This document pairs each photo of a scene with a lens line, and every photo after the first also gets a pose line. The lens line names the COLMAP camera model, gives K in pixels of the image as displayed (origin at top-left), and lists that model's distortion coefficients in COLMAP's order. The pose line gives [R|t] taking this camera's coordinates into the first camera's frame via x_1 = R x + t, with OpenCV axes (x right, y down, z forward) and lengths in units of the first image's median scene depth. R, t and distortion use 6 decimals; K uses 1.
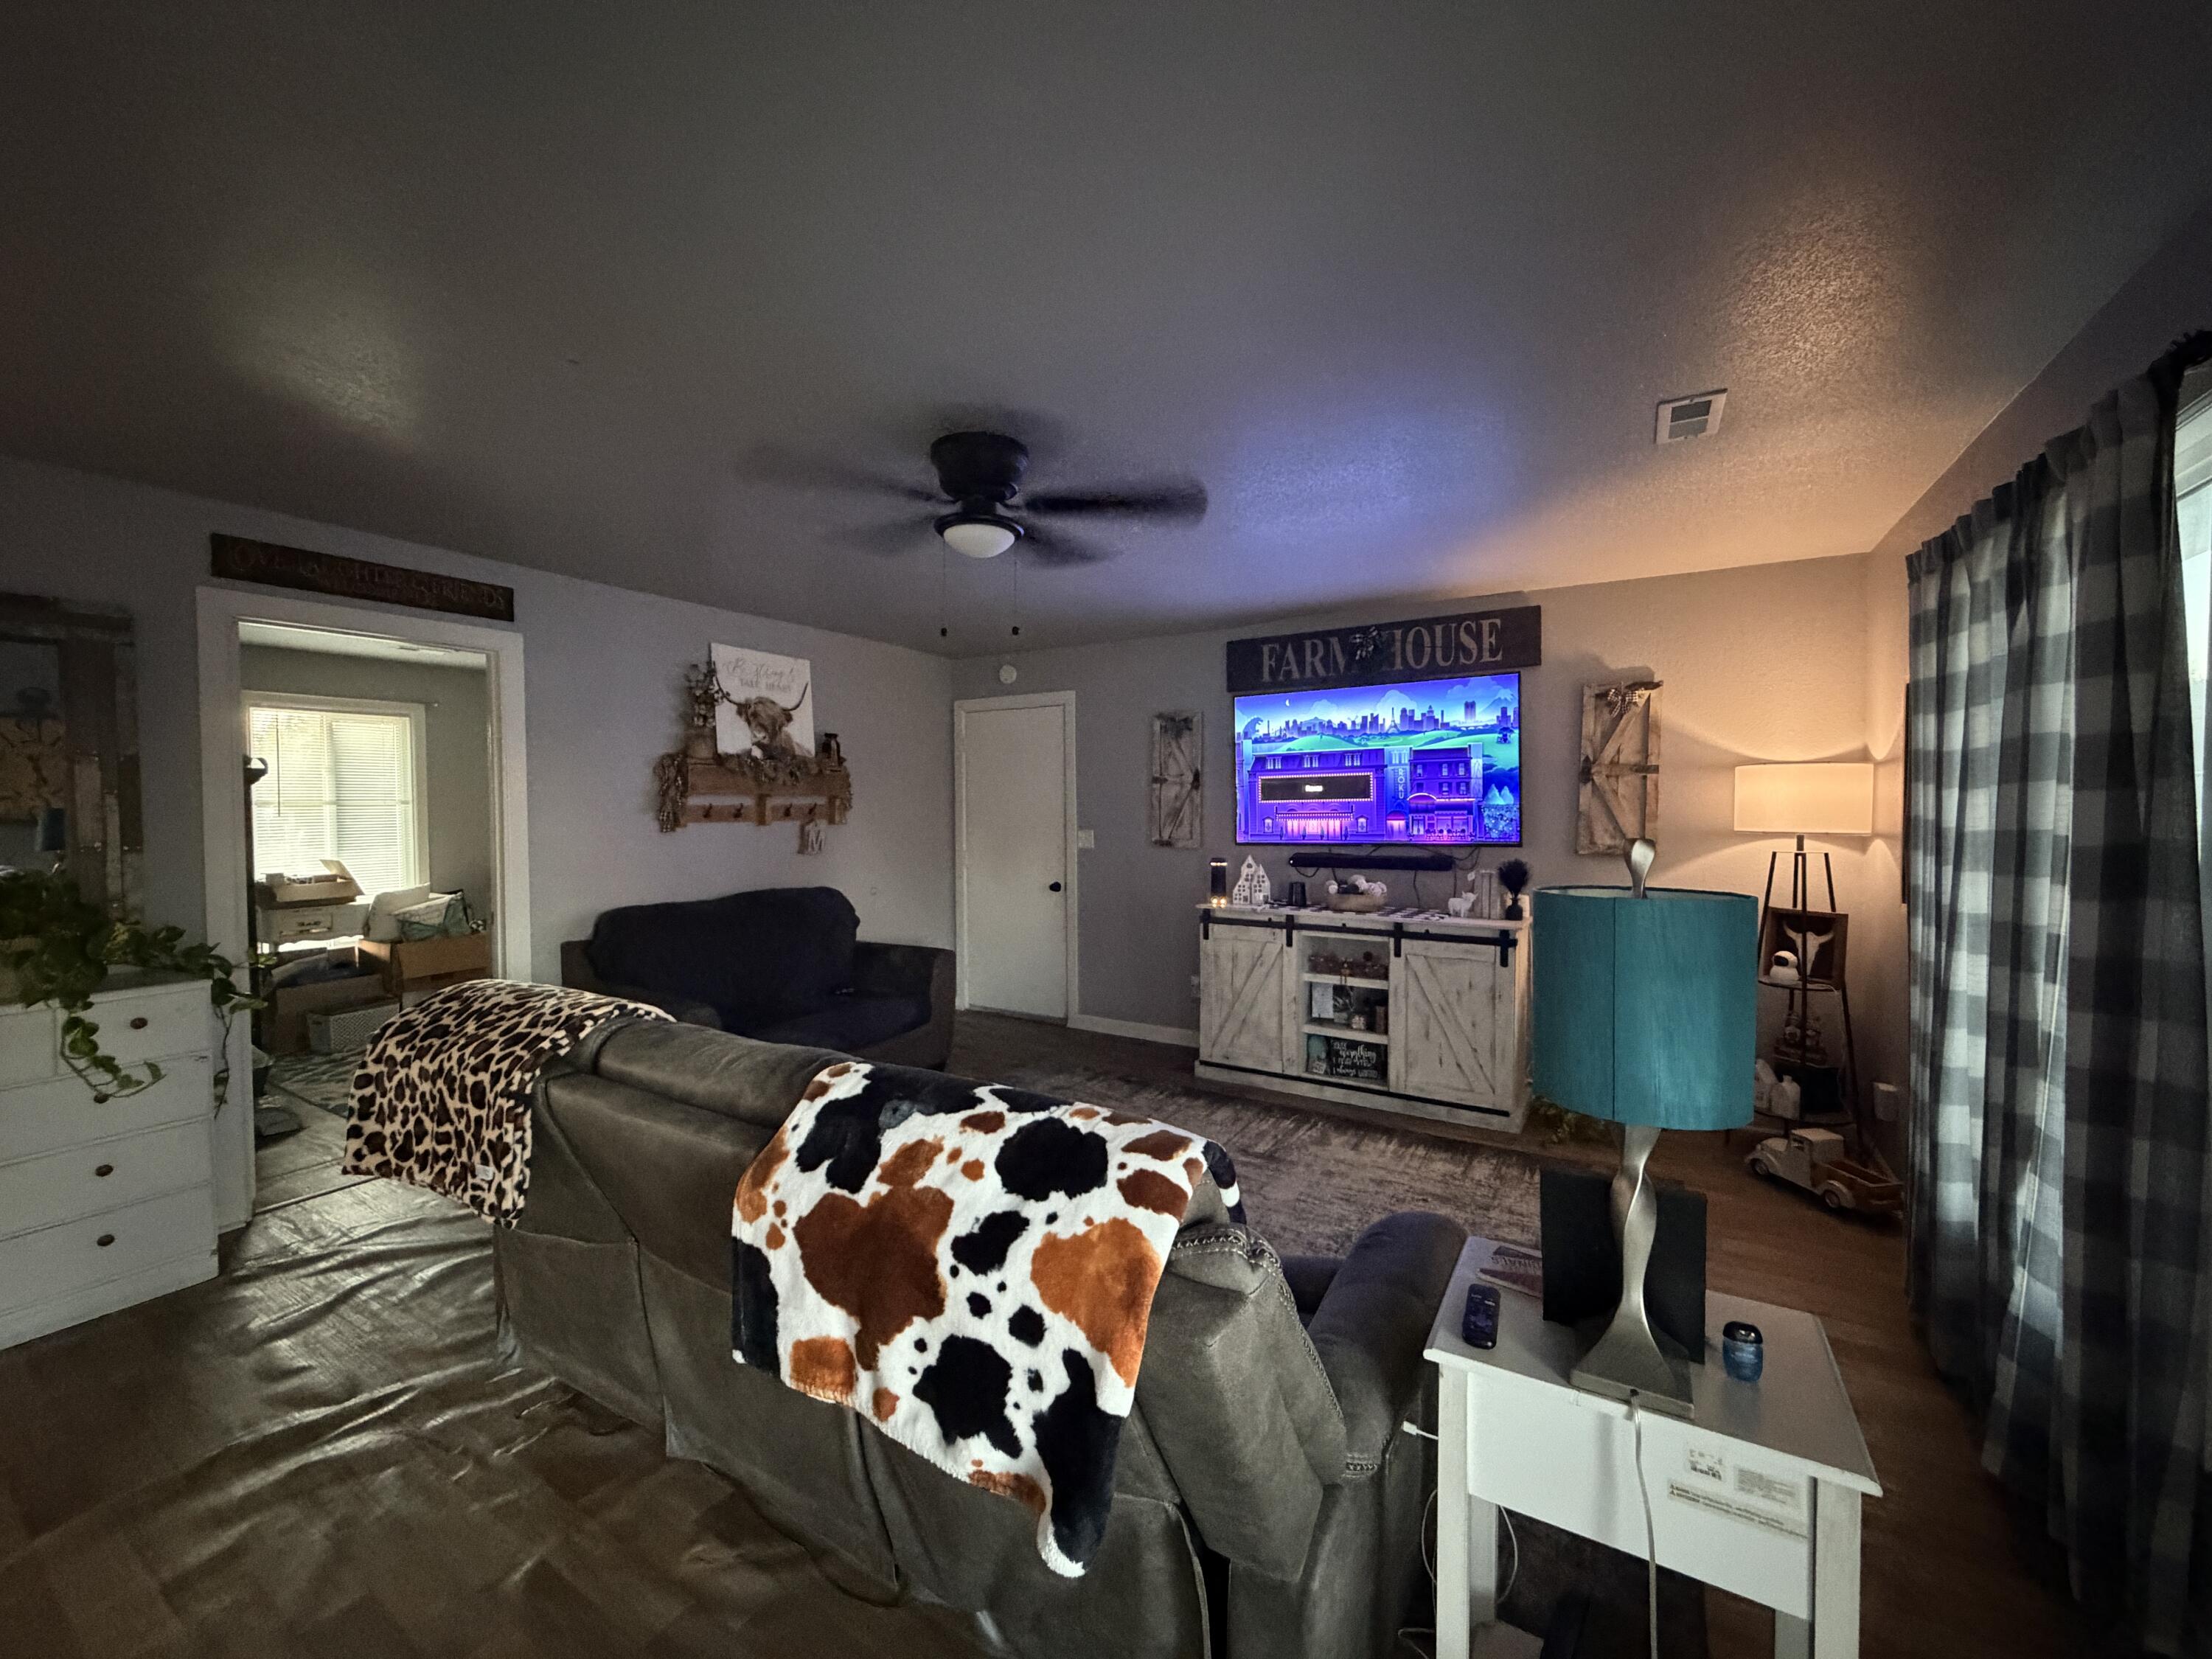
lens RADIAL K [[880.0, 0, 1102.2], [0, 880.0, 826.0], [0, 0, 1]] dist [-0.000759, 0.000388]
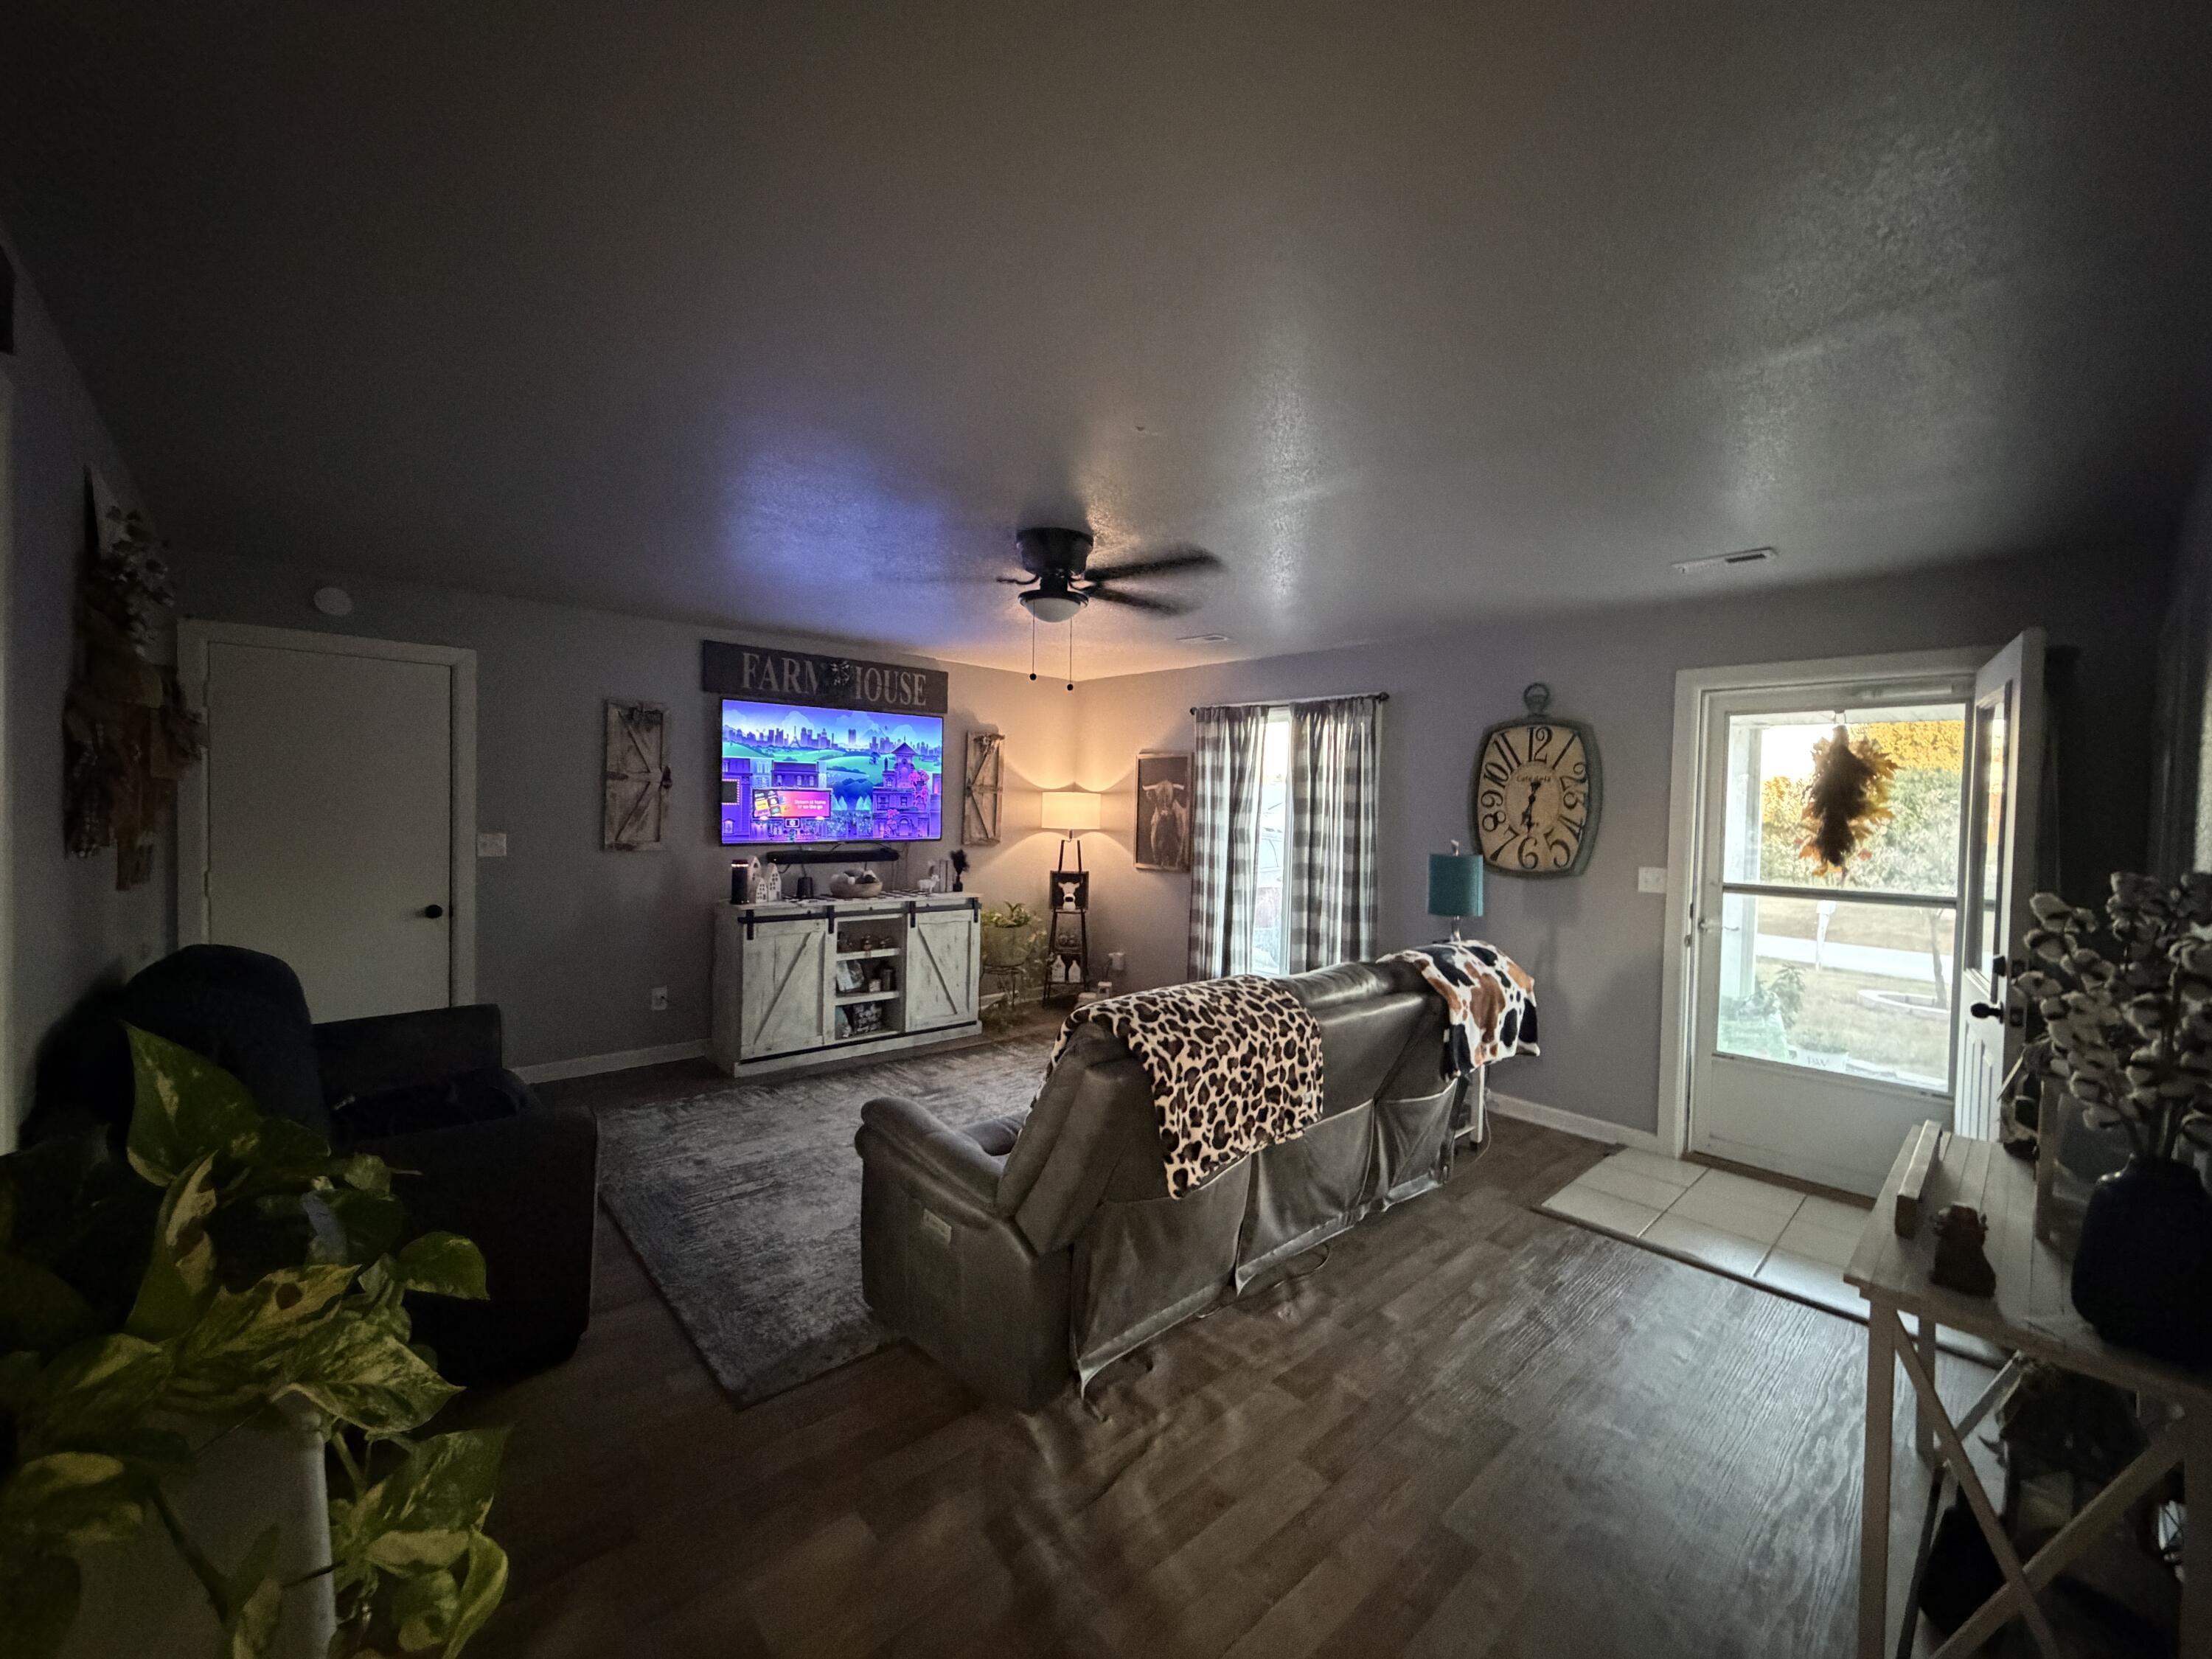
lens RADIAL K [[880.0, 0, 1098.5], [0, 880.0, 827.8], [0, 0, 1]] dist [-0.000759, 0.000388]
pose [[0.284552, -0.011963, 0.958586, -0.788569], [-0.005142, 0.999889, 0.014005, -0.017816], [-0.958647, -0.008914, 0.284459, 0.344464]]
